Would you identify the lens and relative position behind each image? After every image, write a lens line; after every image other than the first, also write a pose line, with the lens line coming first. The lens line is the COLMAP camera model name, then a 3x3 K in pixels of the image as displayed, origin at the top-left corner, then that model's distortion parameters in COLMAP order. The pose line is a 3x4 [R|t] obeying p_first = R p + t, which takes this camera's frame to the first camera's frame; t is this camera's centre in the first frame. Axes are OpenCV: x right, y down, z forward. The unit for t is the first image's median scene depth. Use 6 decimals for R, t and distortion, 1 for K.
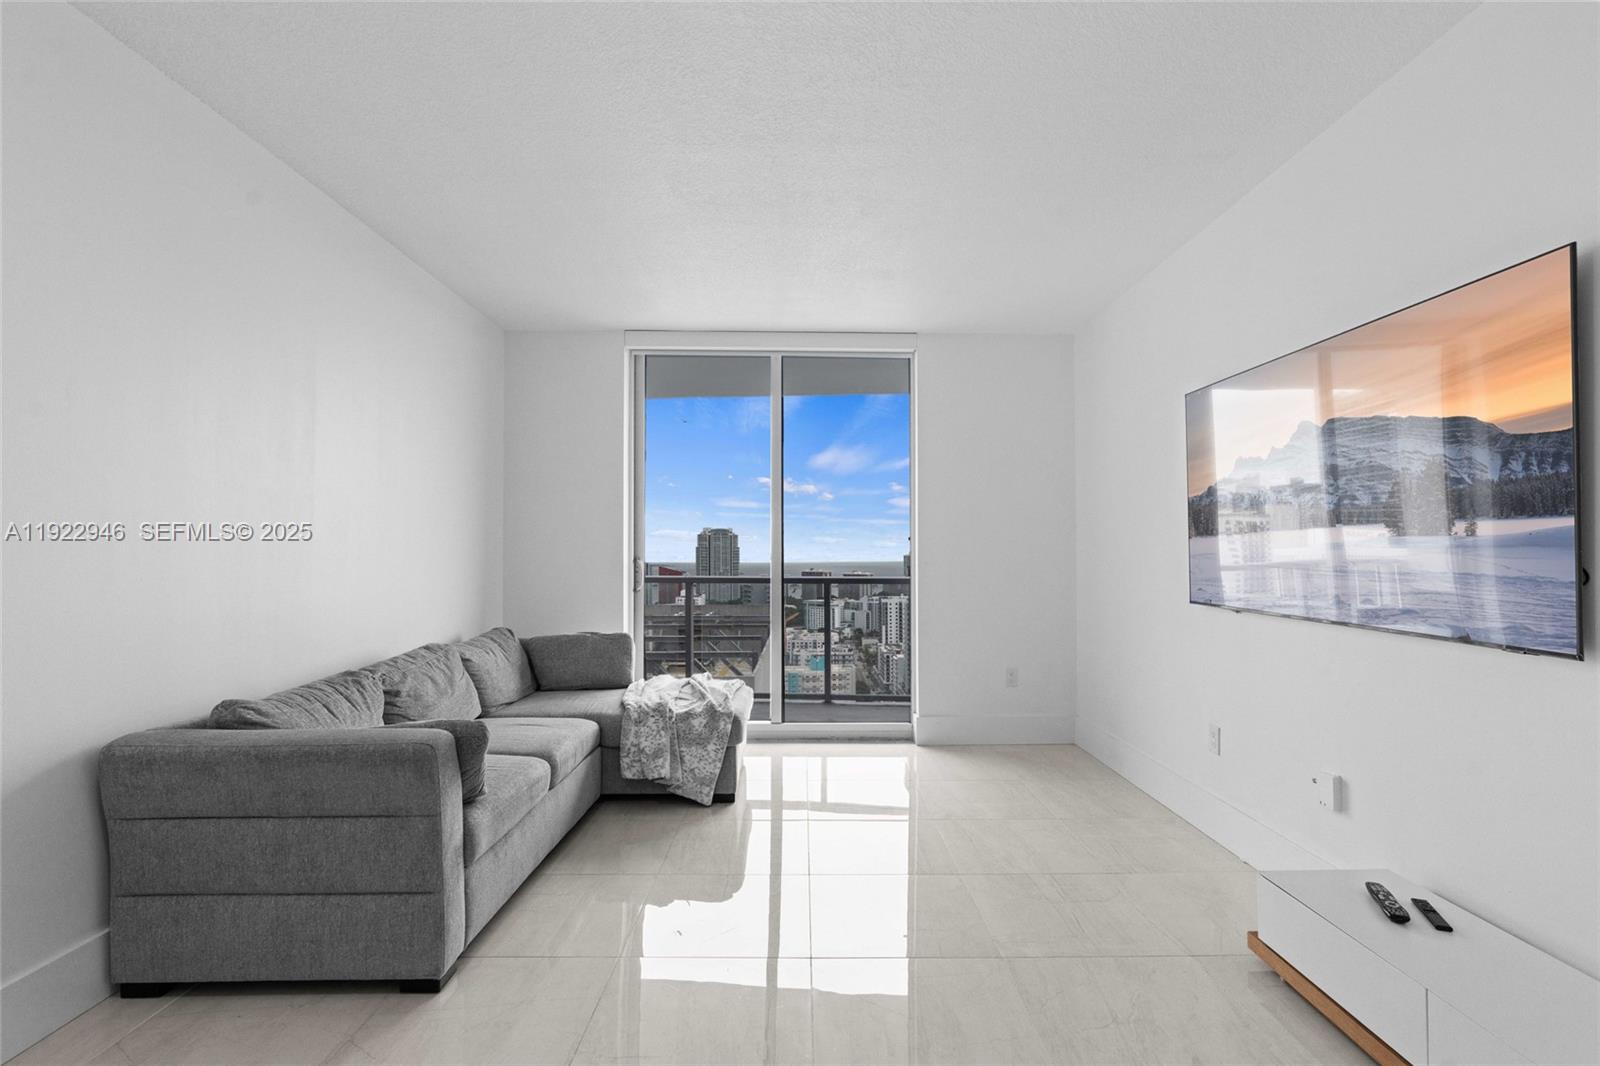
lens RADIAL K [[752.3, 0, 800.0], [0, 752.3, 533.0], [0, 0, 1]] dist [-0.004266, -0.000380]
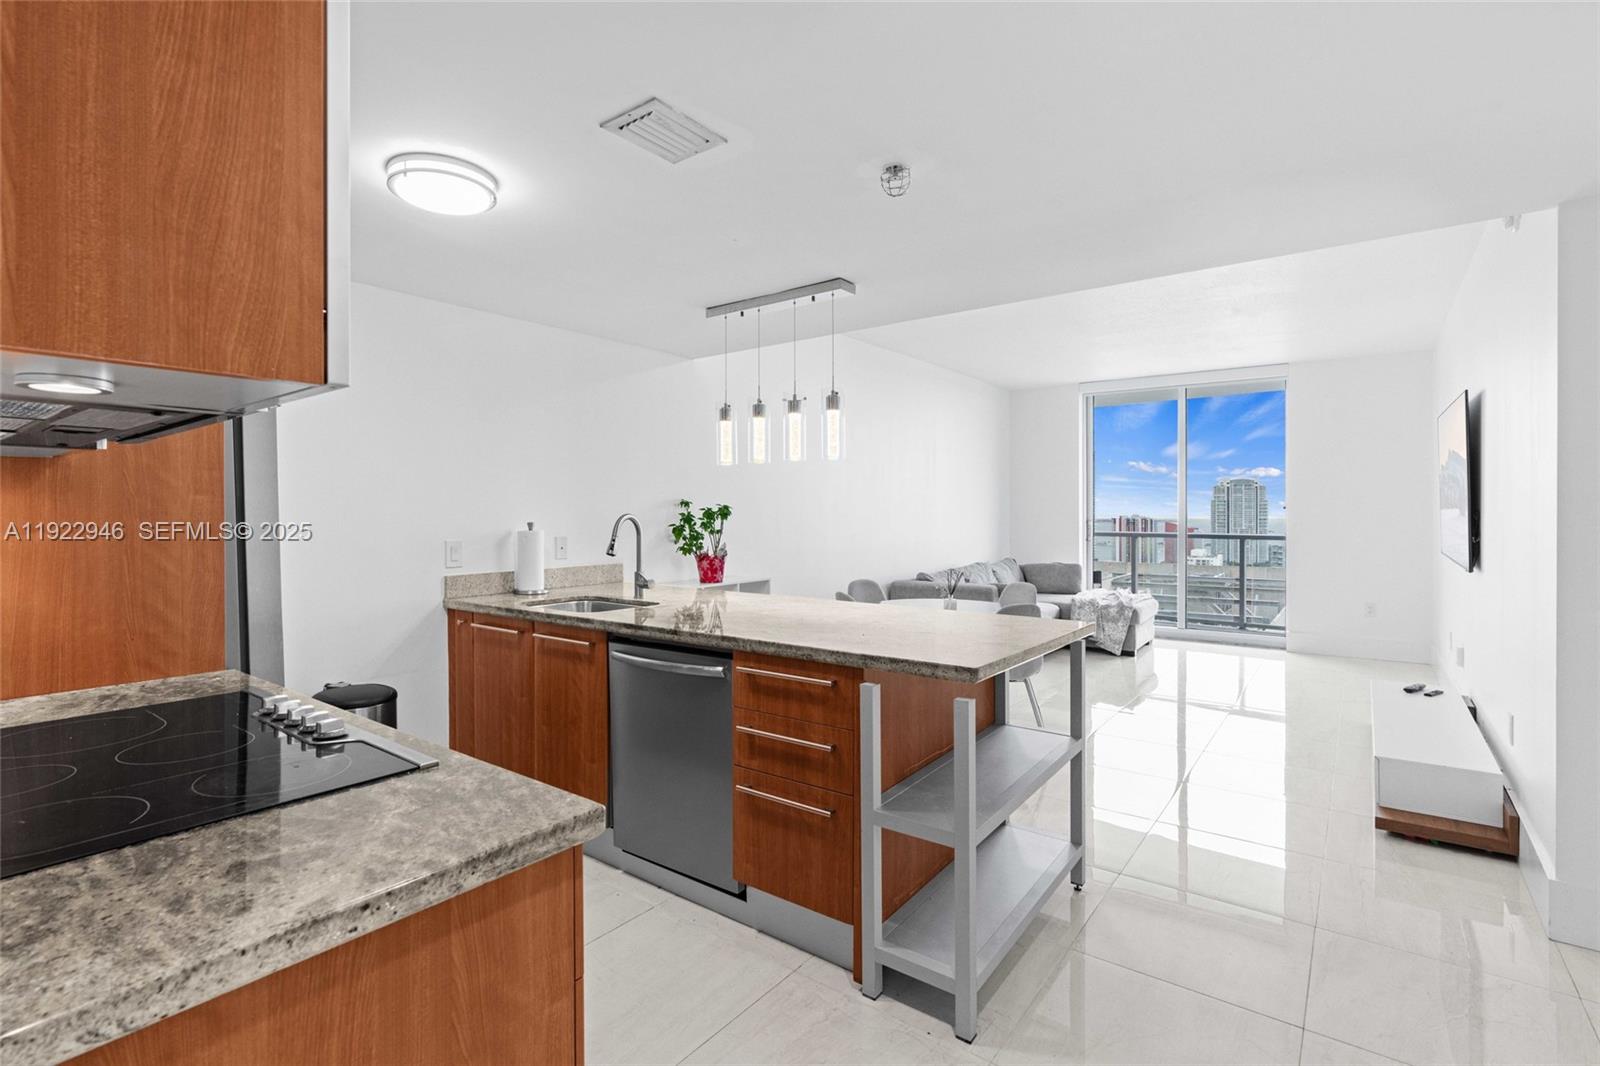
lens RADIAL K [[752.3, 0, 800.0], [0, 752.3, 533.0], [0, 0, 1]] dist [-0.004266, -0.000380]
pose [[0.802613, 0.015669, -0.596295, 0.298345], [0.019847, 0.998400, 0.052948, -0.044507], [0.596170, -0.054331, 0.801018, -0.801218]]
